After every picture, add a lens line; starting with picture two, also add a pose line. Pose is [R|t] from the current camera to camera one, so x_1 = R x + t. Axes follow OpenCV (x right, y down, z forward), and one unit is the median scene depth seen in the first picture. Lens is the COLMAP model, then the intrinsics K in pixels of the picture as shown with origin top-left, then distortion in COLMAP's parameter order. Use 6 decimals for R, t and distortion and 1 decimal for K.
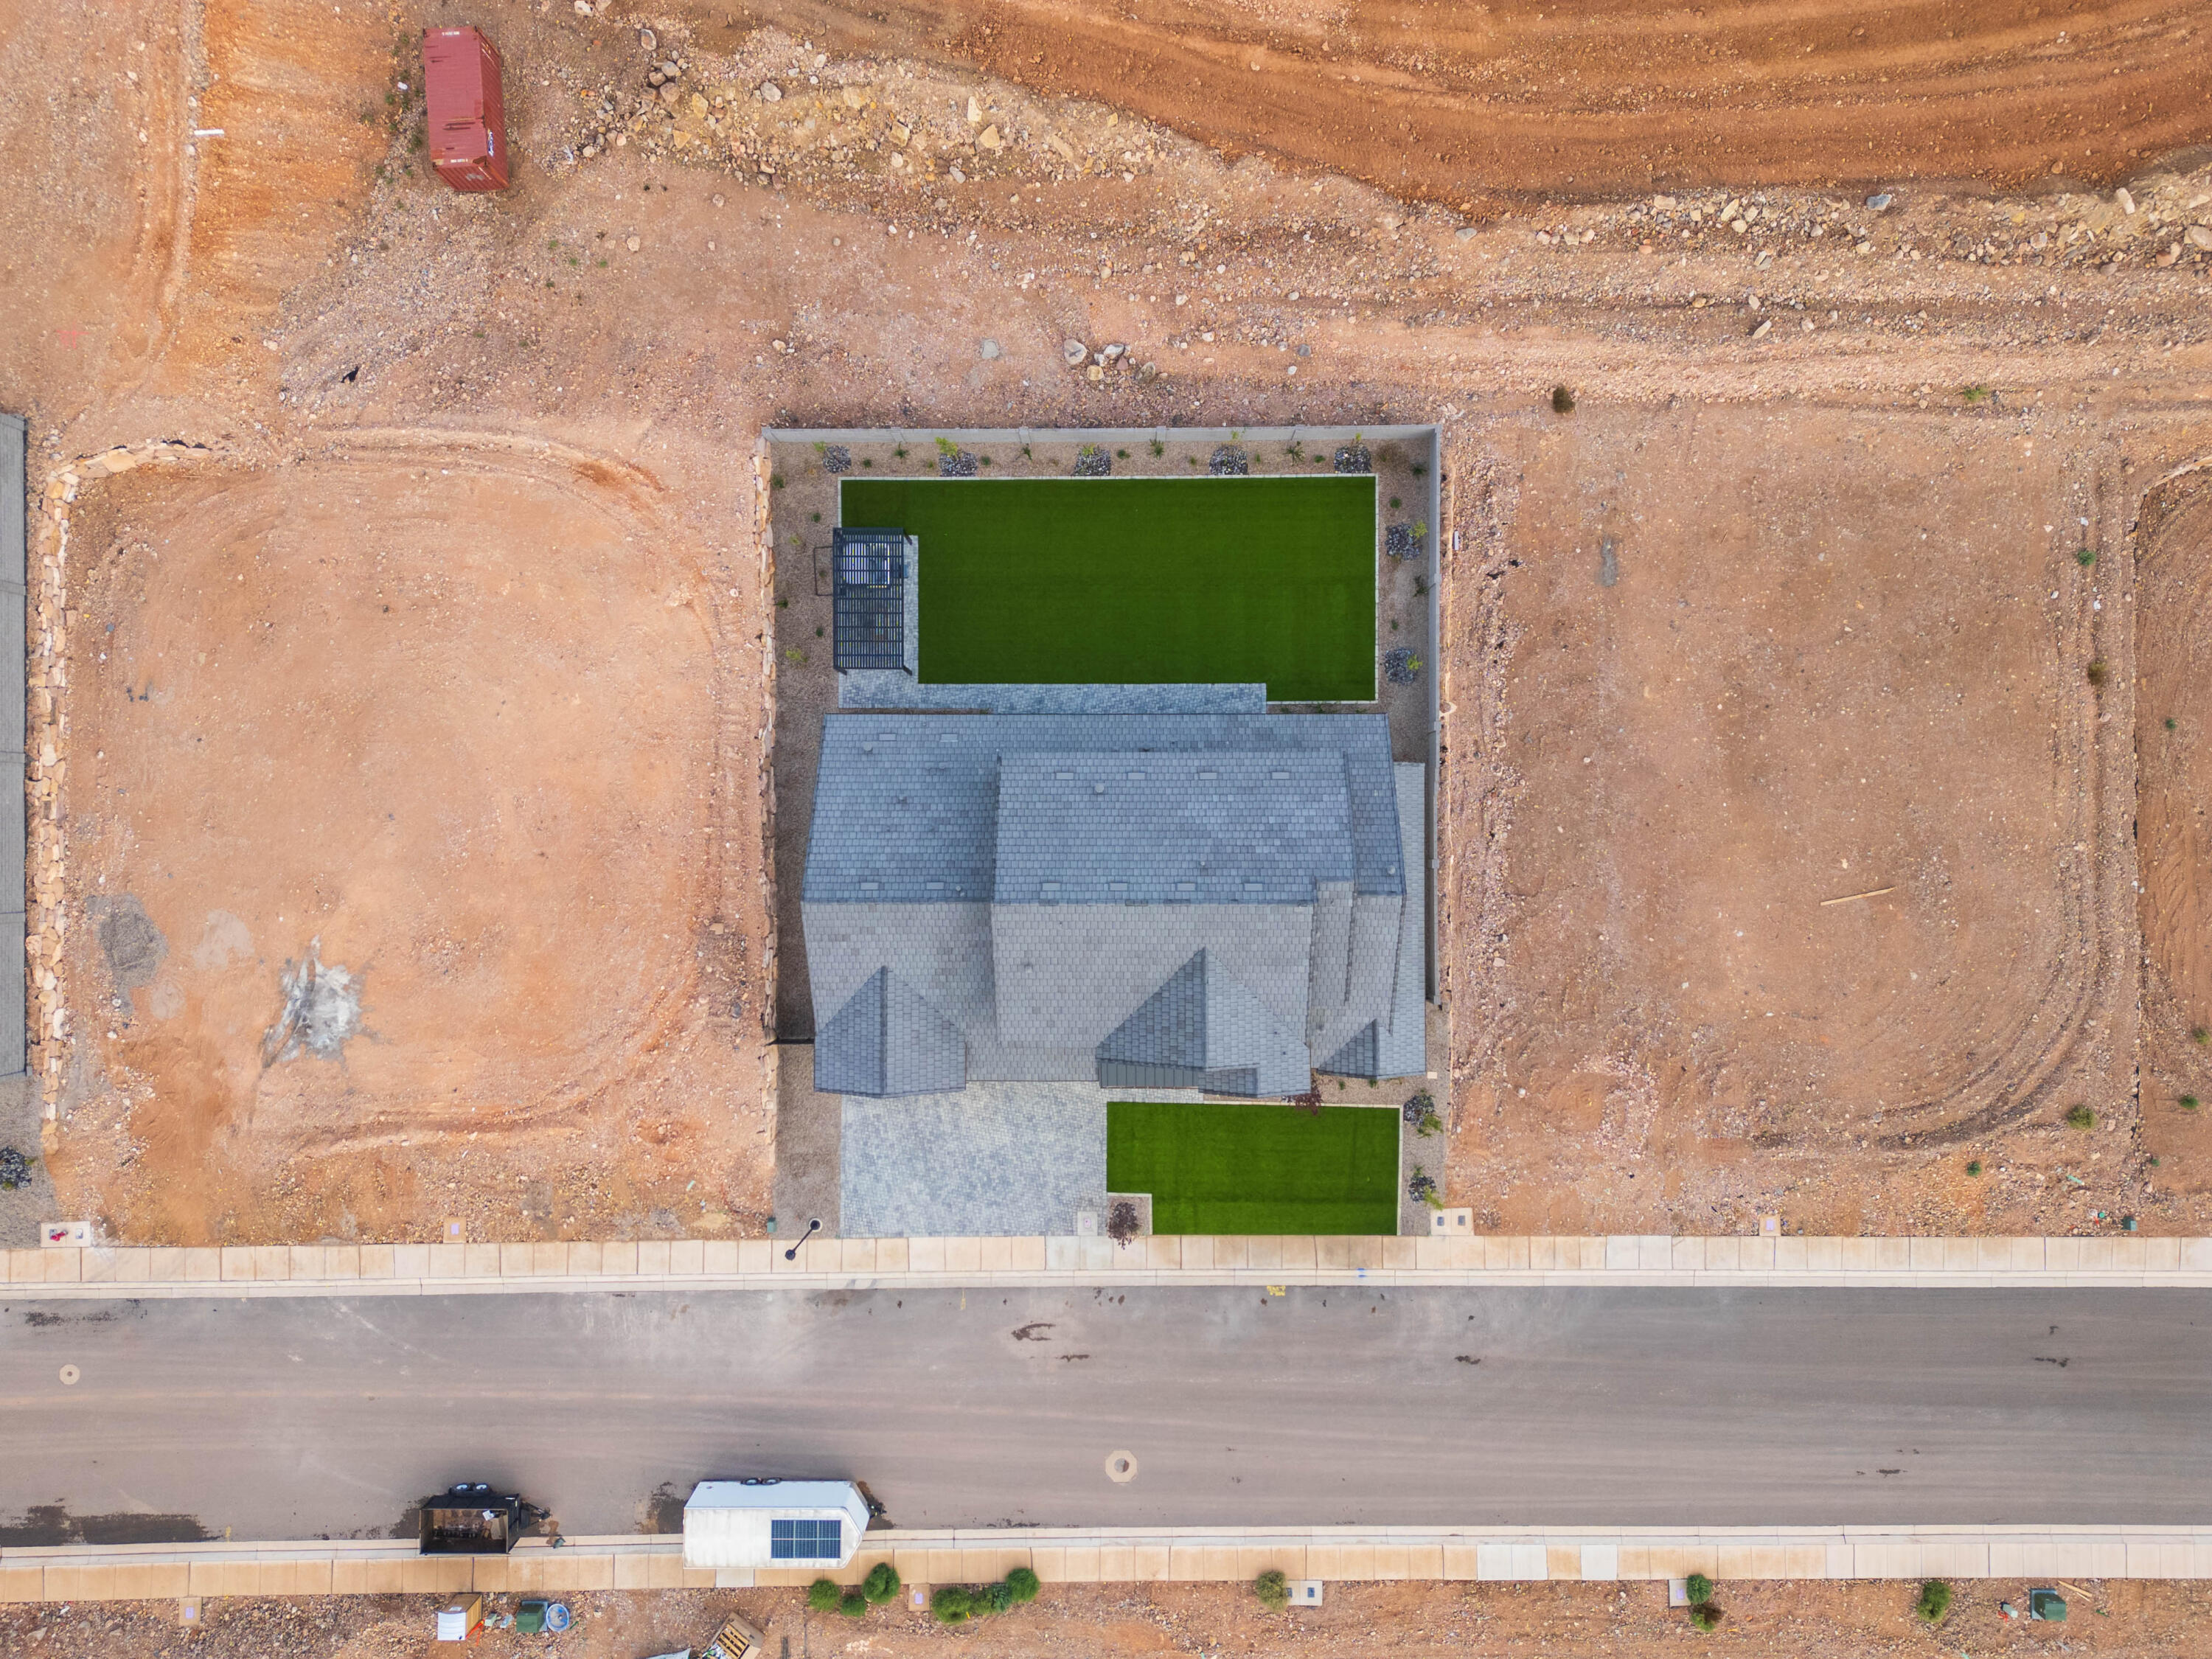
lens RADIAL K [[1544.9, 0, 1109.4], [0, 1544.9, 834.1], [0, 0, 1]] dist [0.091819, -0.093407]
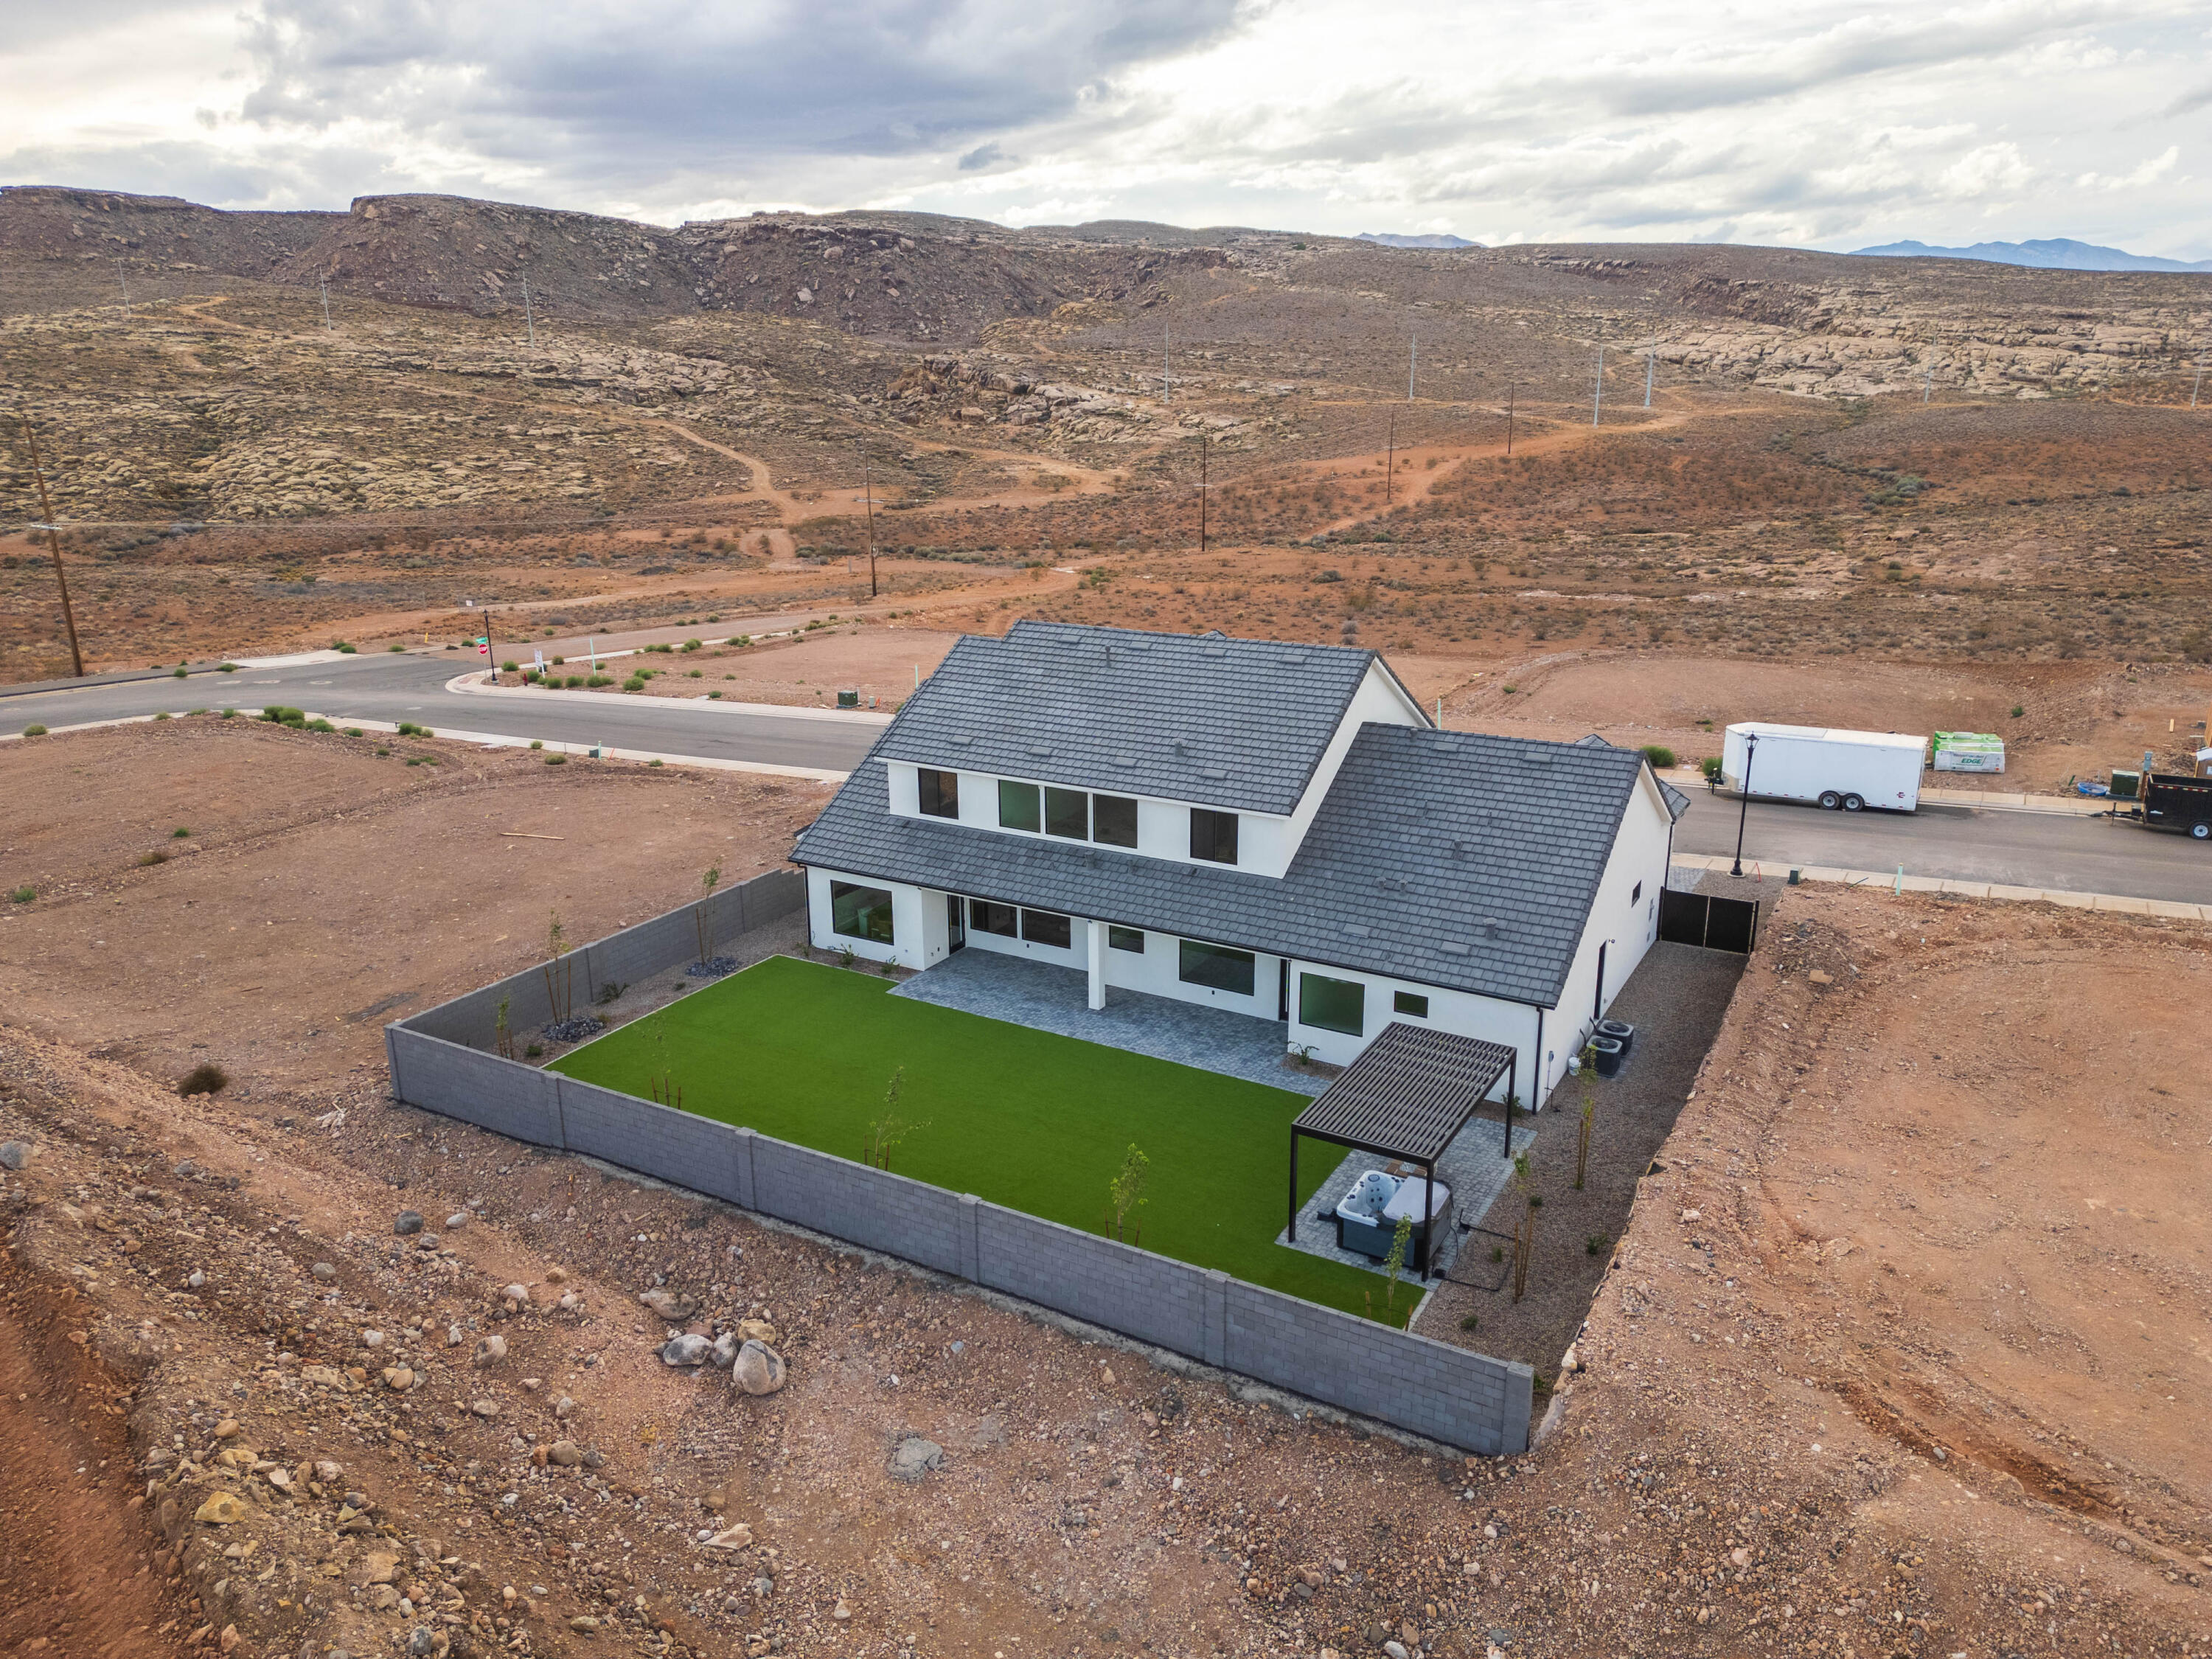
lens RADIAL K [[1549.1, 0, 1108.8], [0, 1549.1, 828.1], [0, 0, 1]] dist [0.084622, -0.083147]
pose [[-0.867302, -0.118026, 0.483589, -0.296670], [0.497349, -0.246036, 0.831932, -0.585541], [0.020790, 0.962048, 0.272088, 0.746828]]
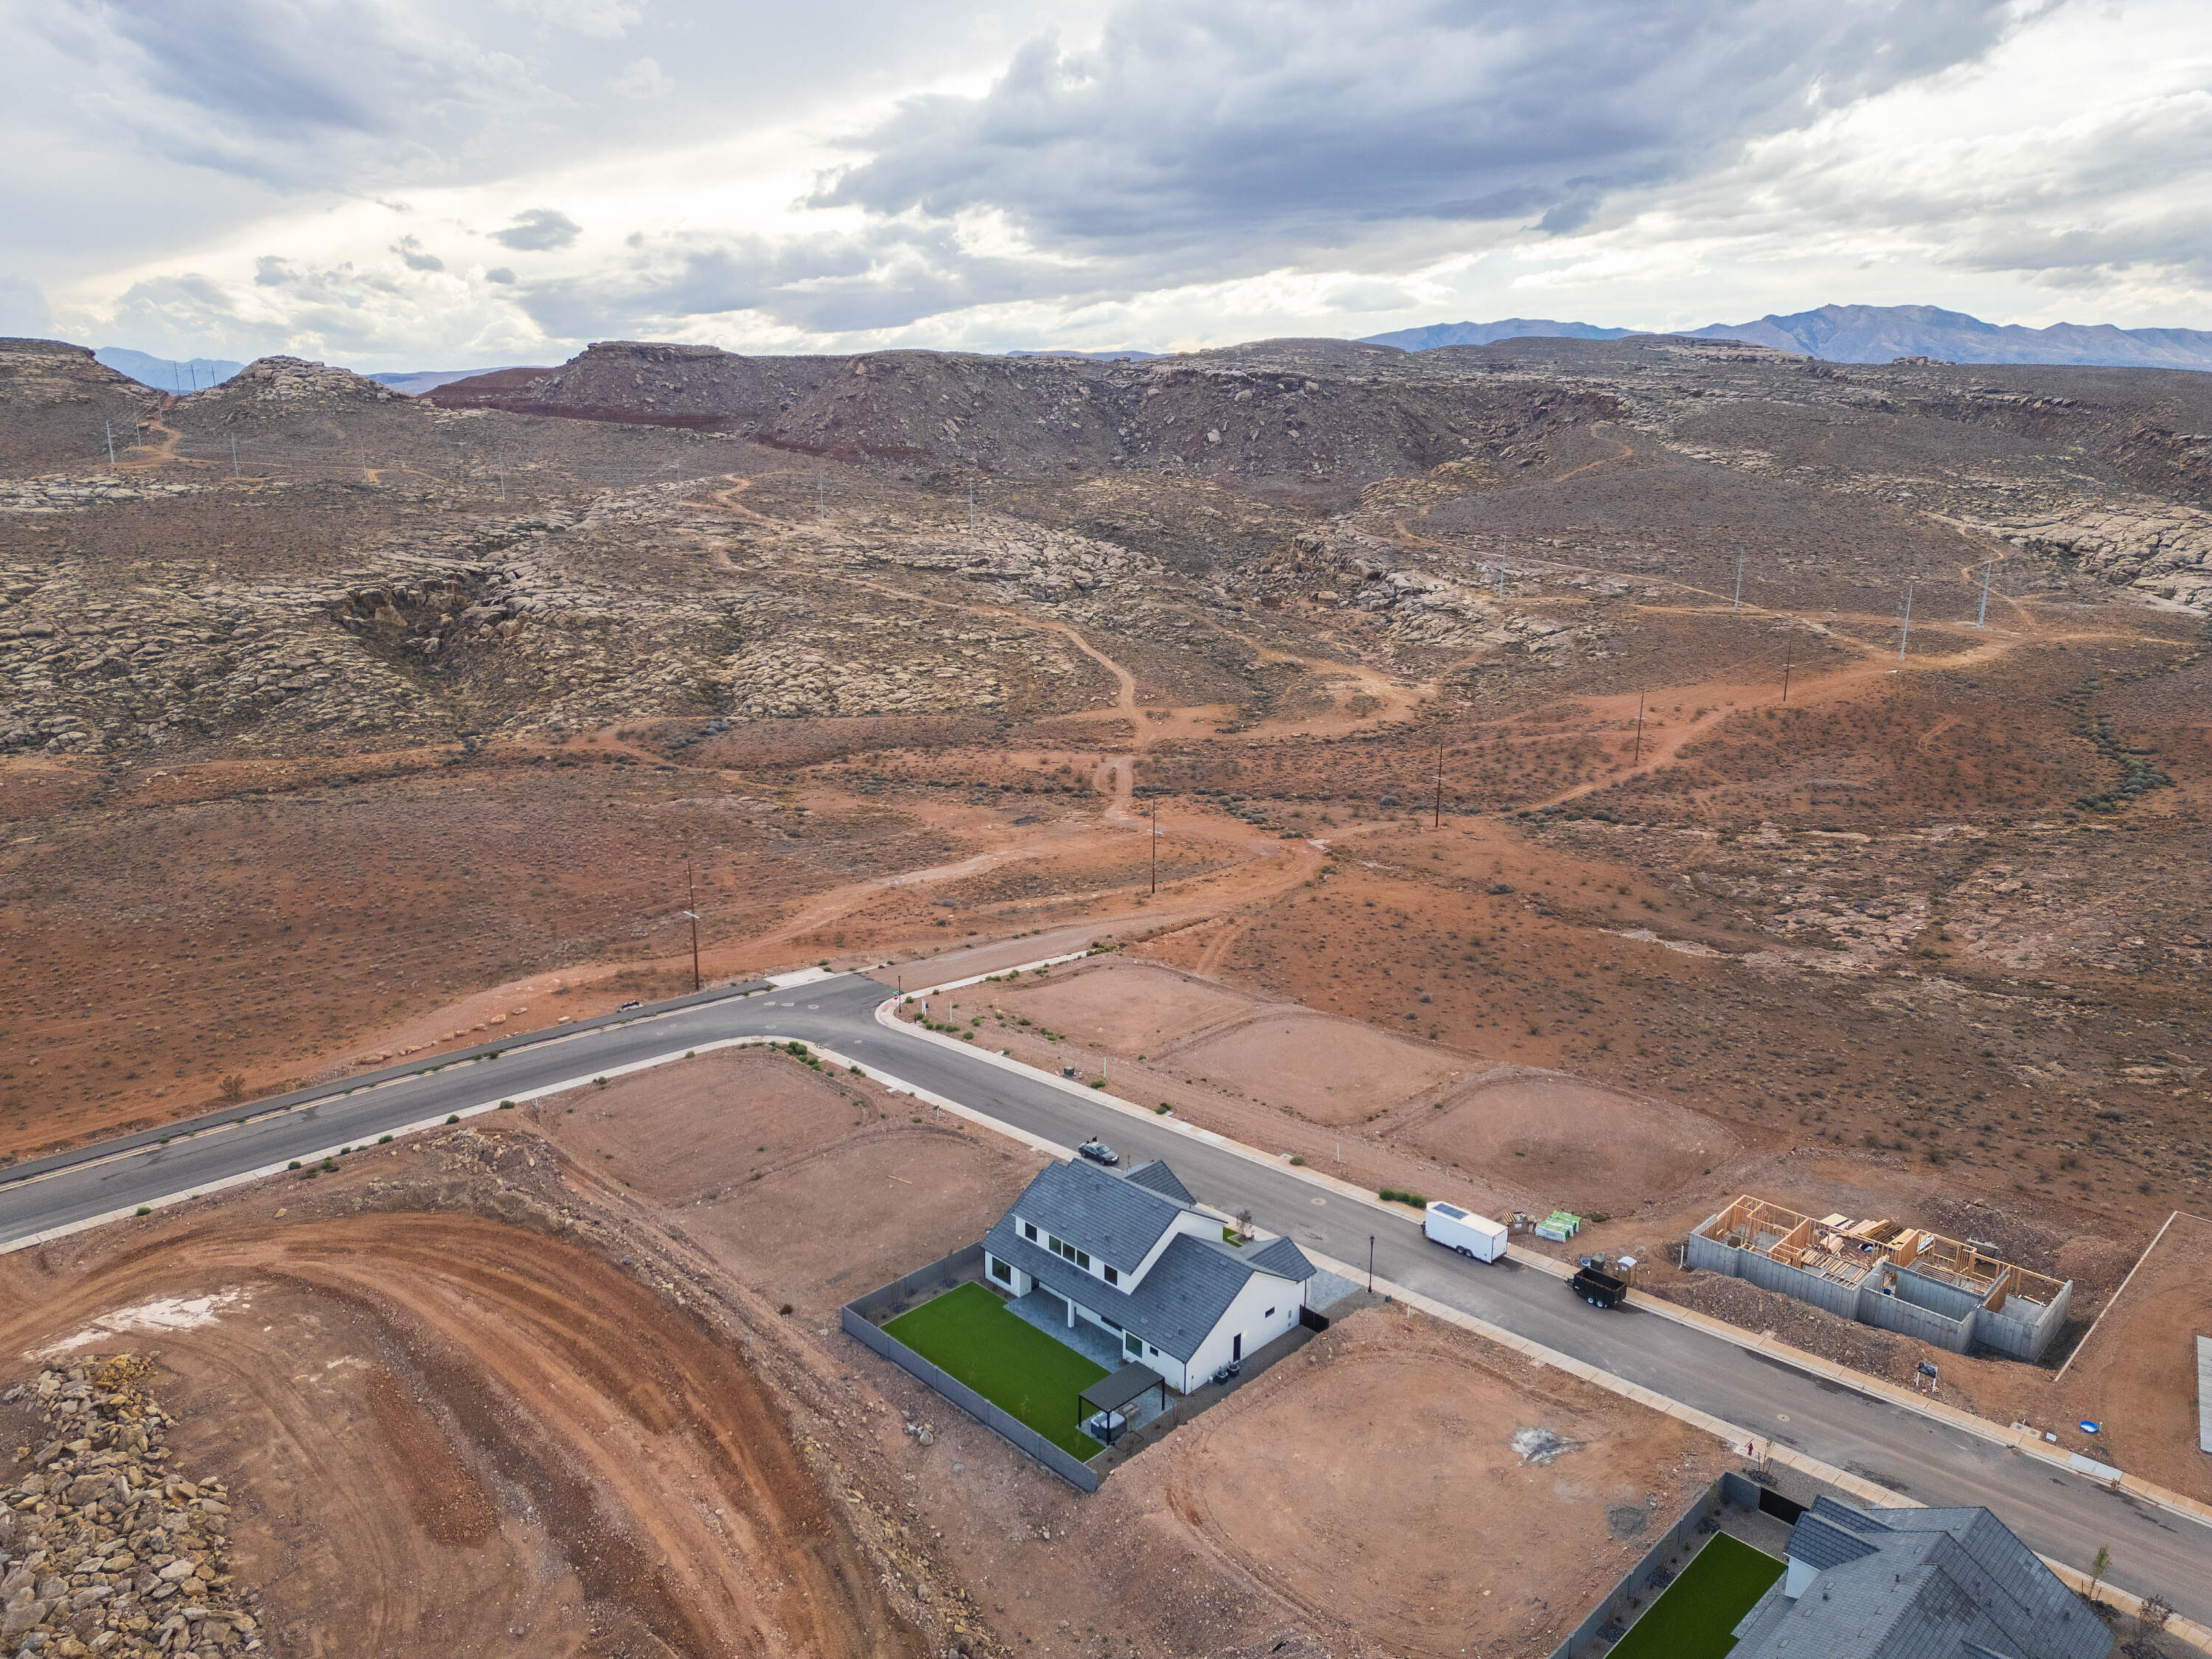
lens RADIAL K [[1544.9, 0, 1109.4], [0, 1544.9, 834.1], [0, 0, 1]] dist [0.091819, -0.093407]
pose [[-0.710127, -0.164327, 0.684628, -1.183110], [0.704070, -0.168584, 0.689829, -1.205342], [0.002060, 0.971893, 0.235414, -0.000878]]
